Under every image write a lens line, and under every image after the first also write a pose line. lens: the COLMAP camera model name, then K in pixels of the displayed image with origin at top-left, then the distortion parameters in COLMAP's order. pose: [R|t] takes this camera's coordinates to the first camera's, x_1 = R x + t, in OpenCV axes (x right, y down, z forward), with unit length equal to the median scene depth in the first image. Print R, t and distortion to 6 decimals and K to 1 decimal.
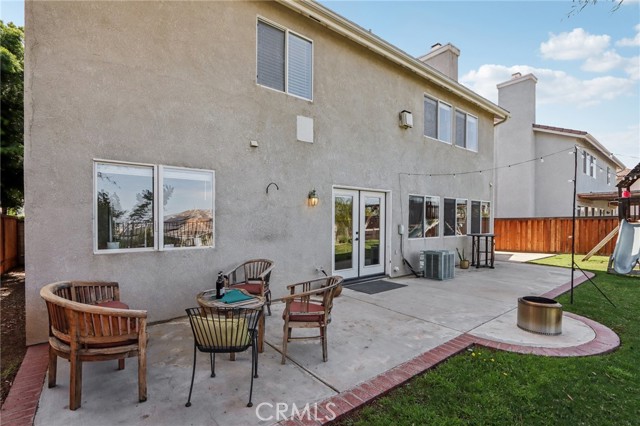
lens RADIAL K [[297.0, 0, 318.2], [0, 297.0, 218.8], [0, 0, 1]] dist [-0.010059, 0.000555]
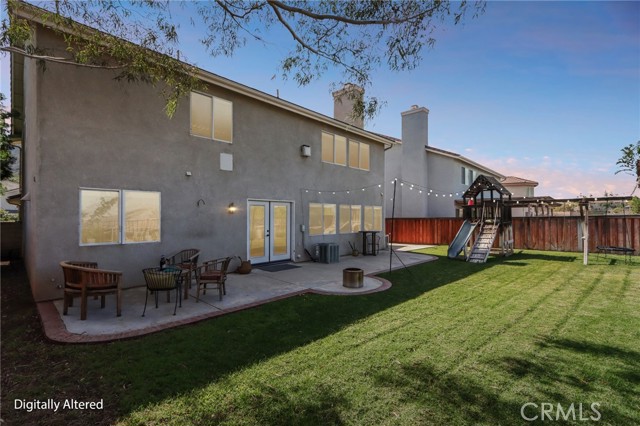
lens RADIAL K [[297.0, 0, 323.3], [0, 297.0, 215.9], [0, 0, 1]] dist [-0.010059, 0.000555]
pose [[0.990122, 0.001543, 0.140198, 0.215999], [-0.002252, 0.999985, 0.004902, -0.037422], [-0.140188, -0.005169, 0.990111, -0.510023]]
